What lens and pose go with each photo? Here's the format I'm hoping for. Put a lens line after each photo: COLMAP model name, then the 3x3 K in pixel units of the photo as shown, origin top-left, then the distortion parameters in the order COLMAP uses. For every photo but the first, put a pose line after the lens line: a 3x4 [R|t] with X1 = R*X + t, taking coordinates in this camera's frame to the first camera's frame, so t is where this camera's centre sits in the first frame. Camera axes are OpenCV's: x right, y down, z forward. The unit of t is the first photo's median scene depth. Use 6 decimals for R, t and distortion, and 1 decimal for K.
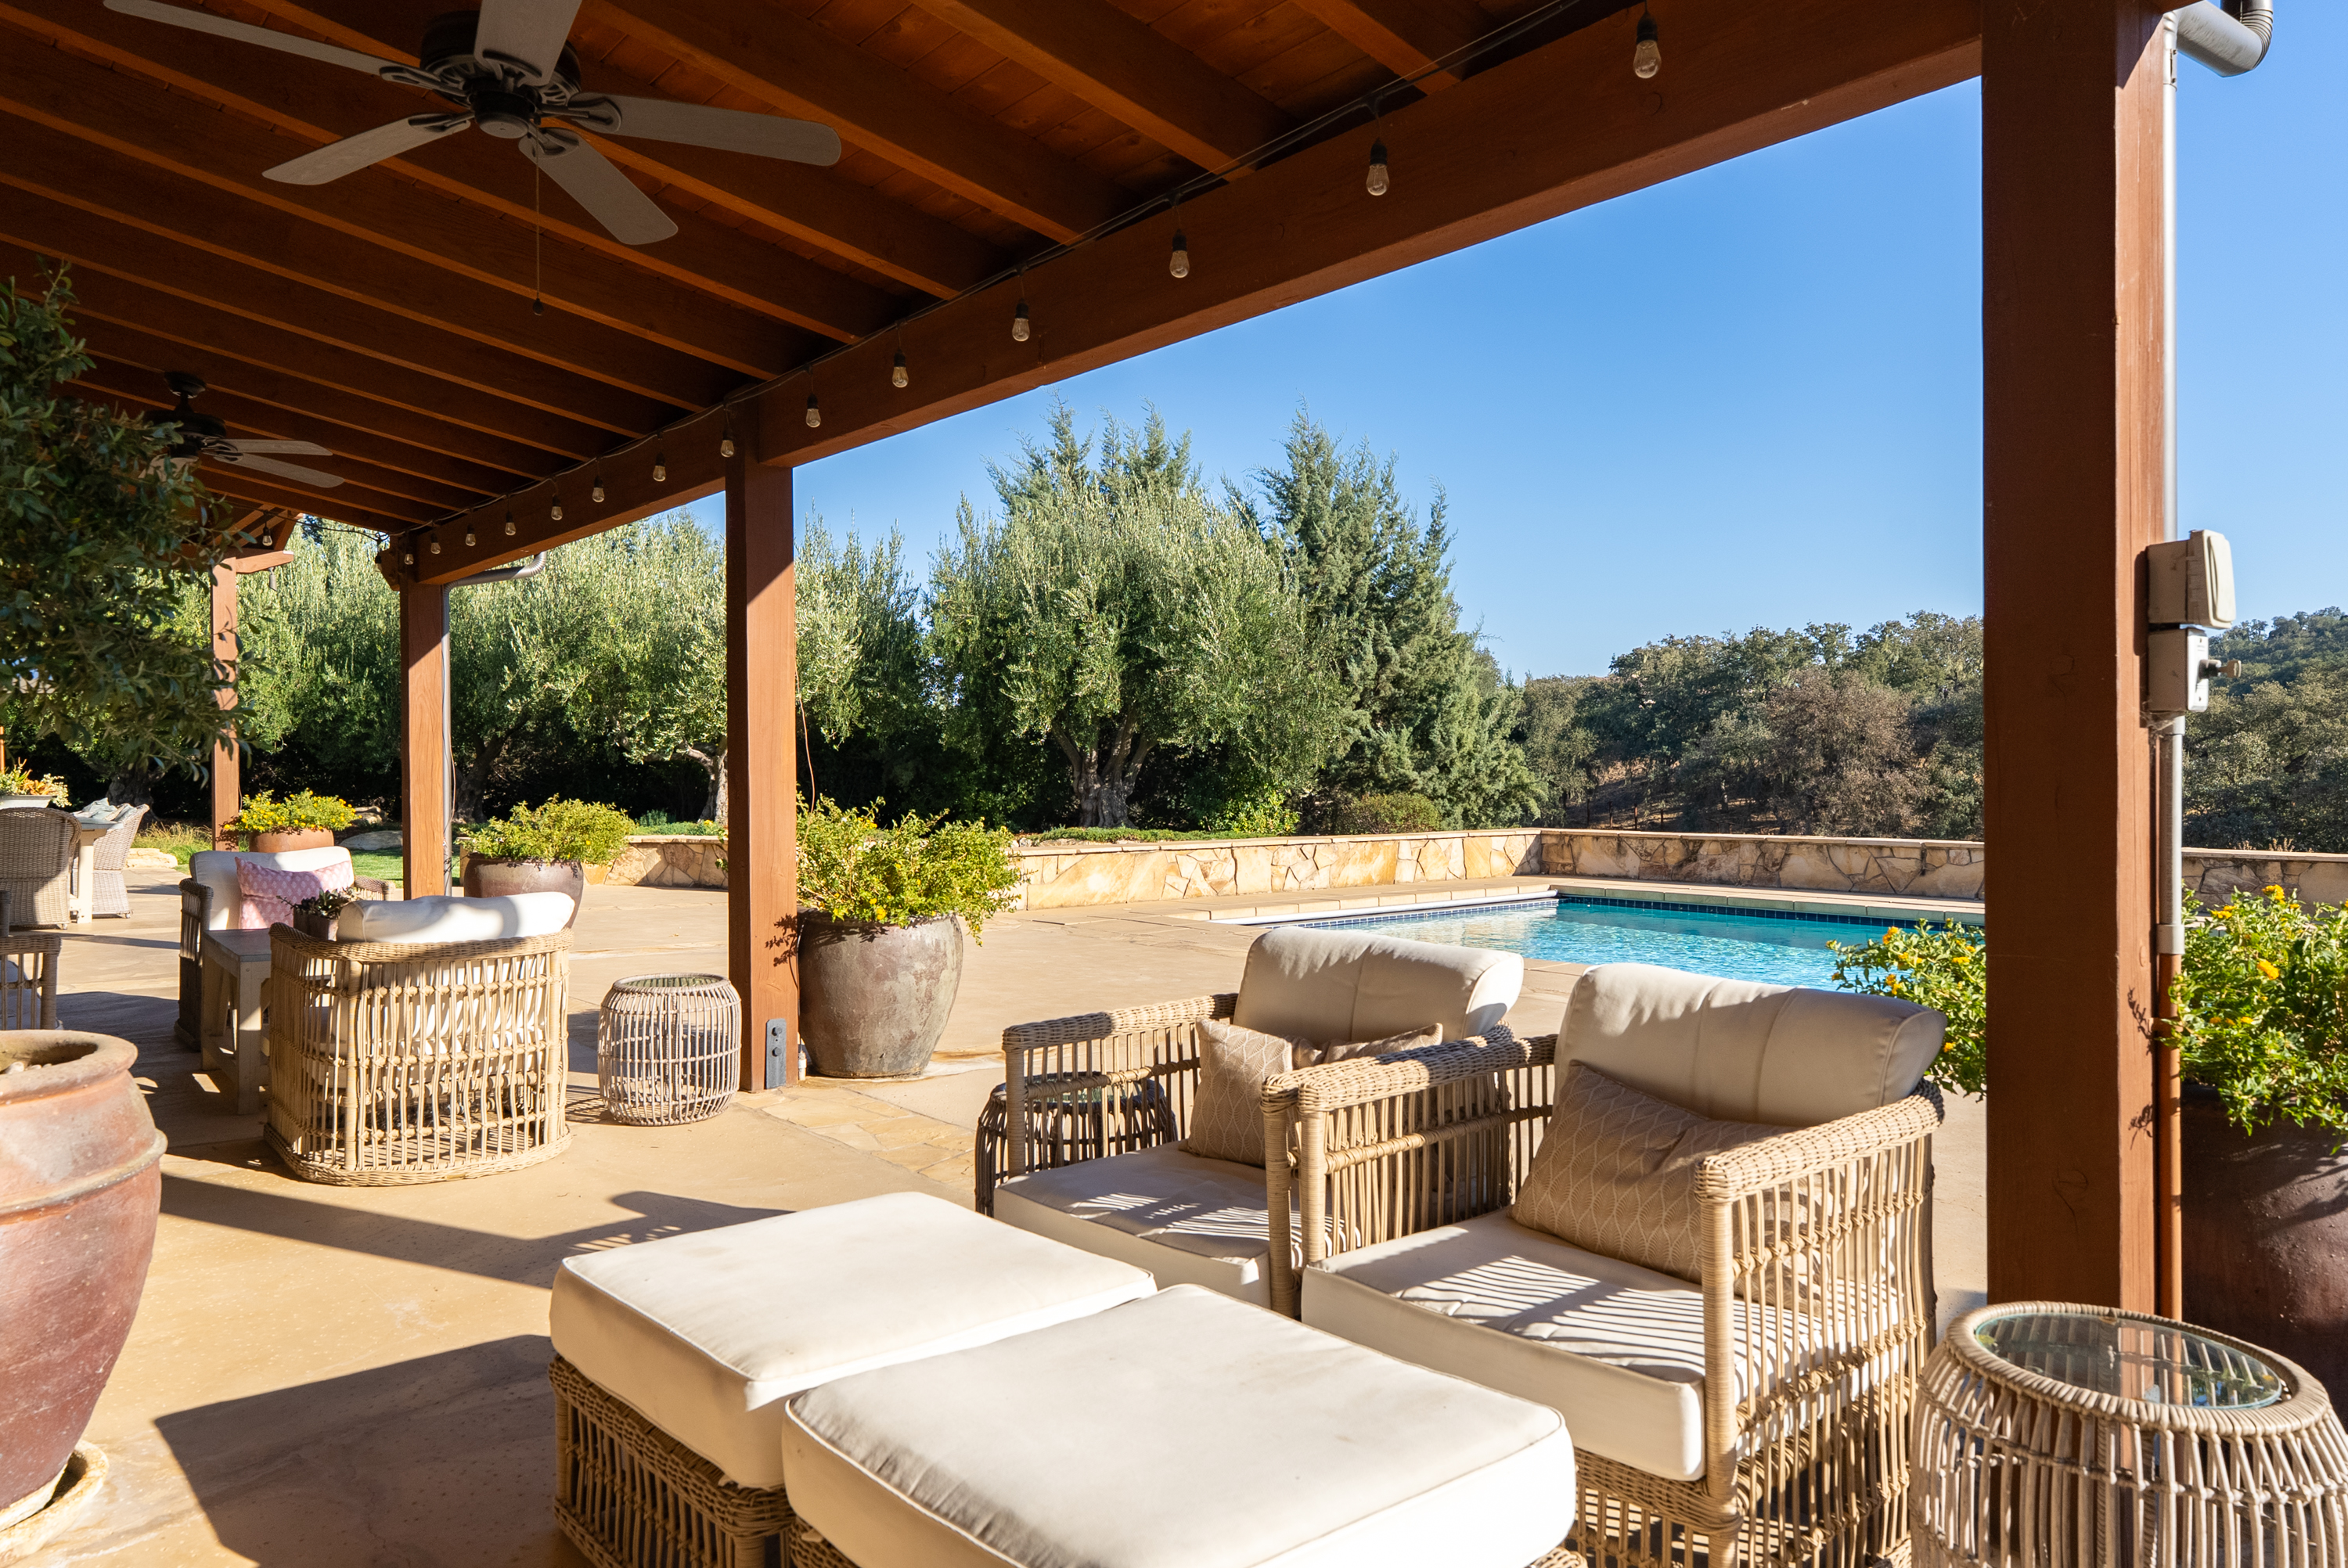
lens RADIAL K [[1578.0, 0, 1174.0], [0, 1578.0, 784.0], [0, 0, 1]] dist [0.002599, 0.000582]
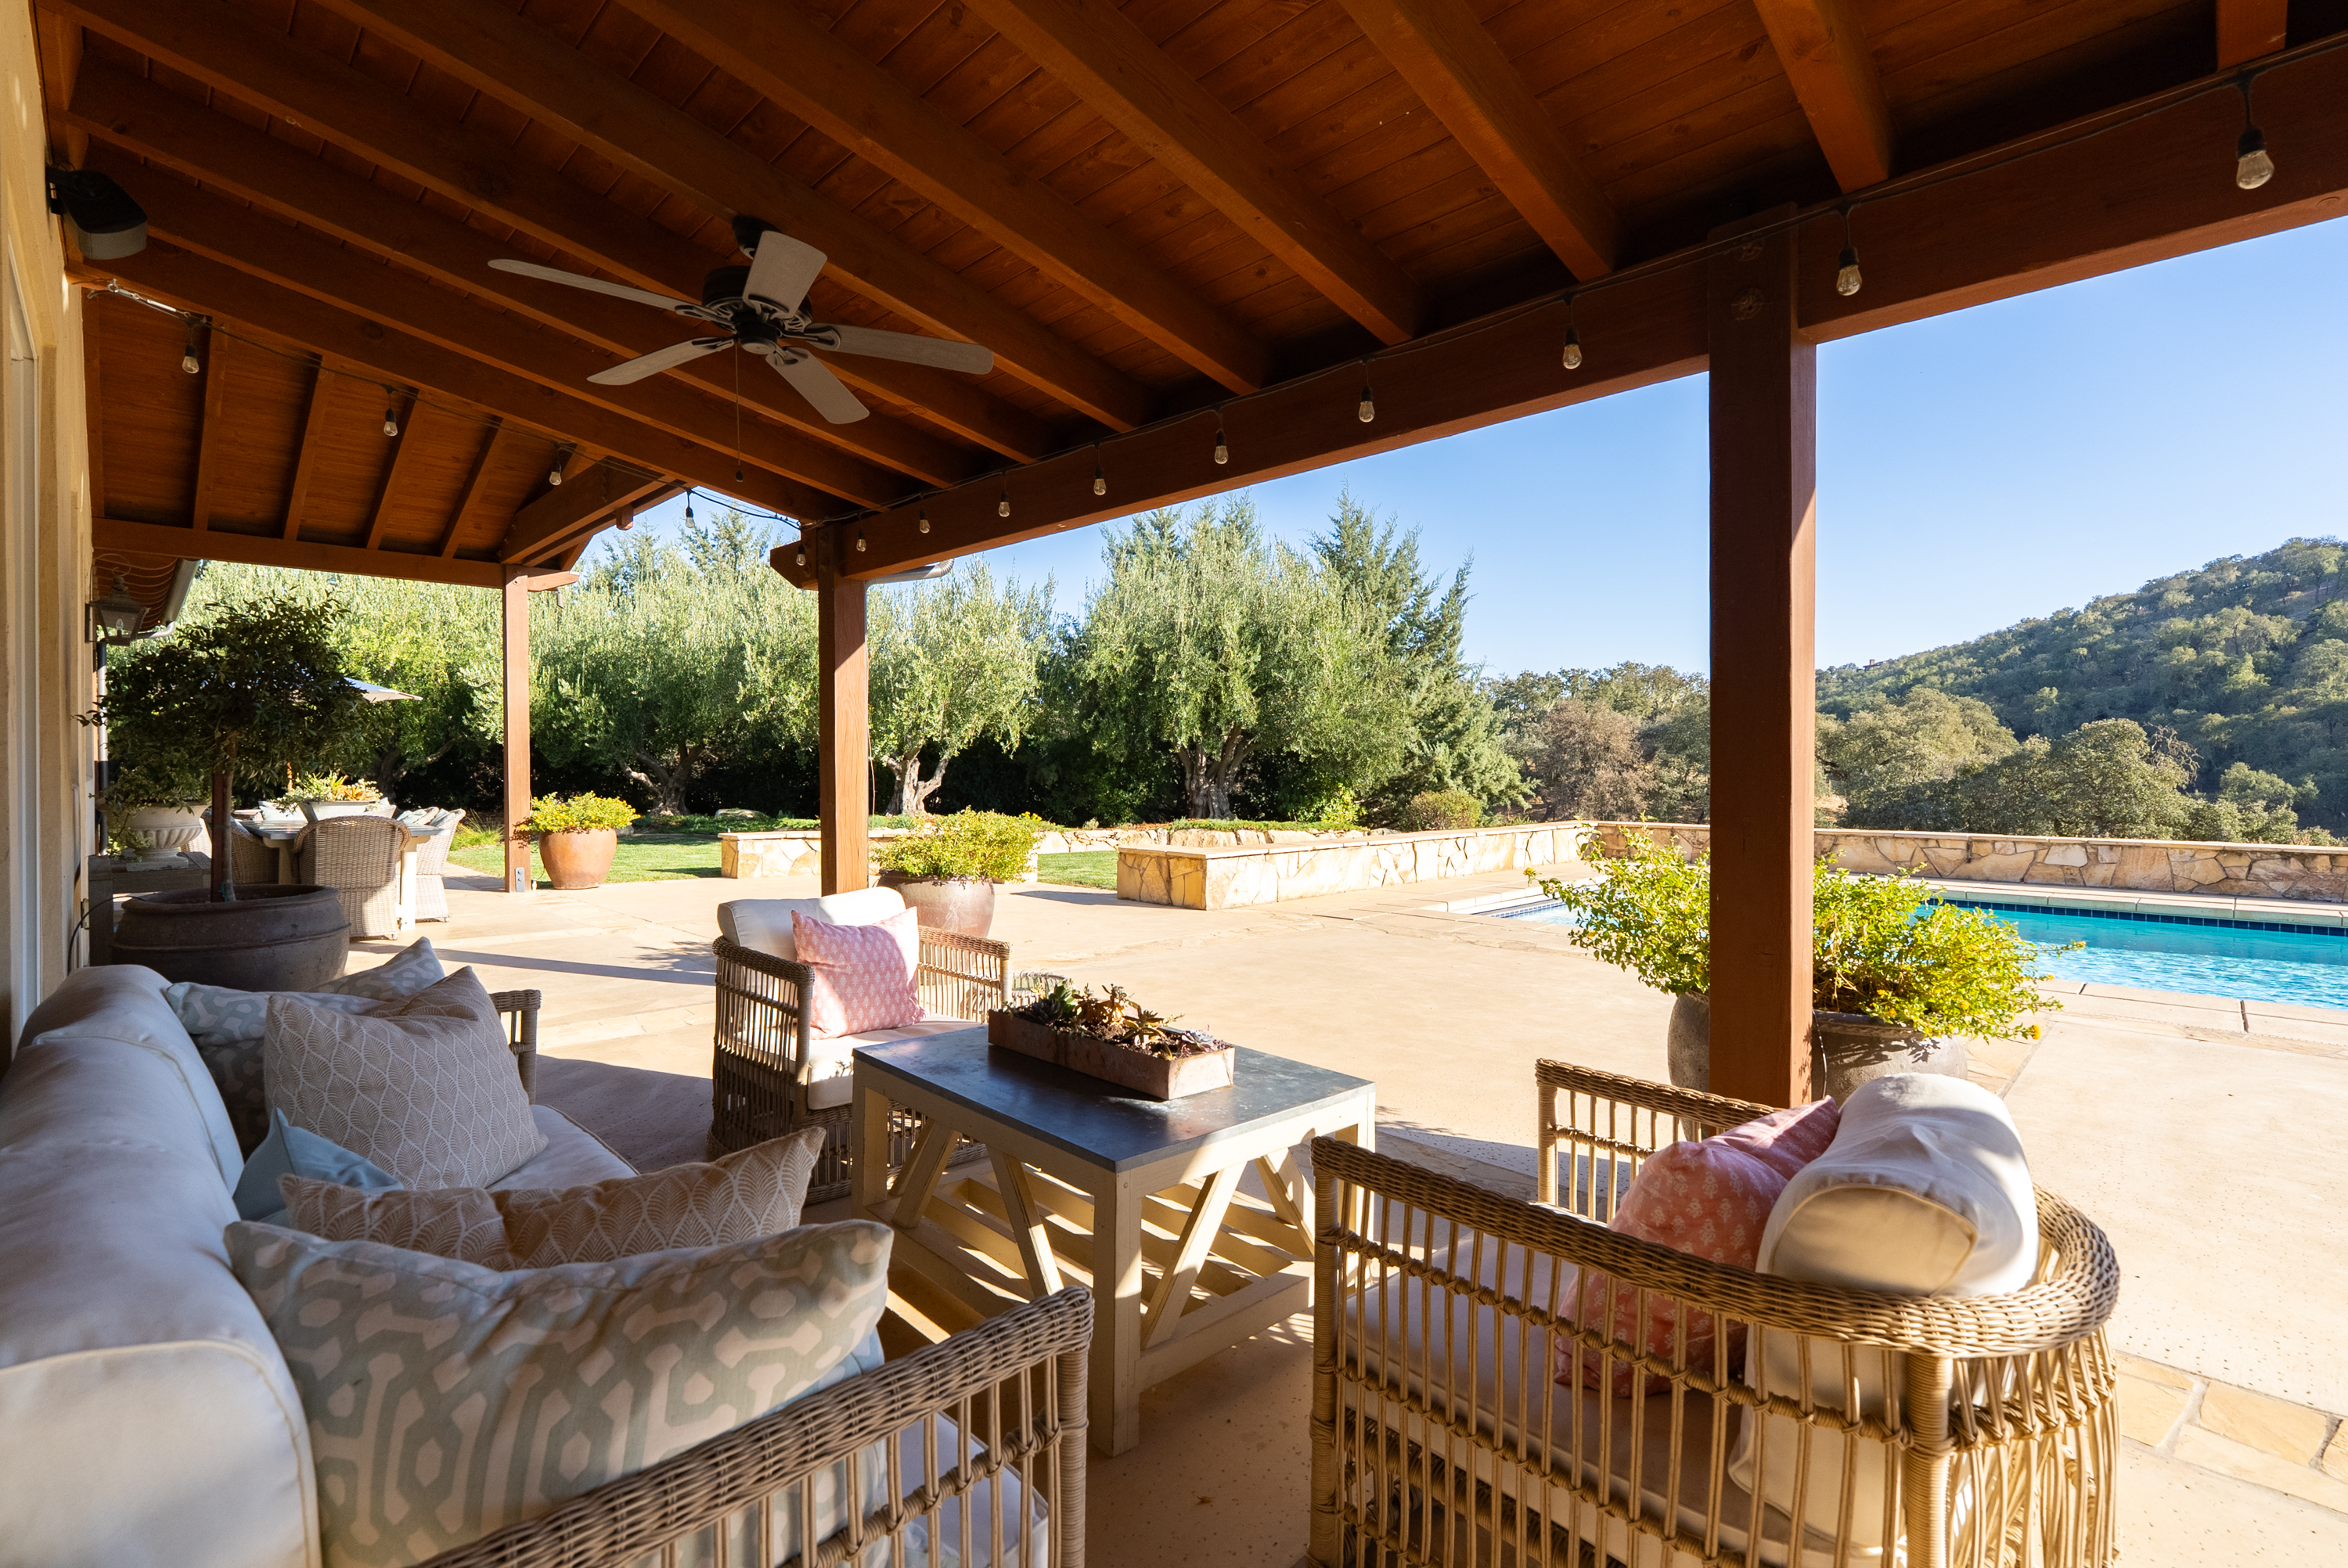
lens RADIAL K [[1087.5, 0, 1174.0], [0, 1087.5, 784.0], [0, 0, 1]] dist [-0.001968, 0.000299]
pose [[0.996636, 0.001513, 0.081940, -0.166008], [-0.002020, 0.999979, 0.006108, -0.005545], [-0.081929, -0.006253, 0.996619, 0.174992]]
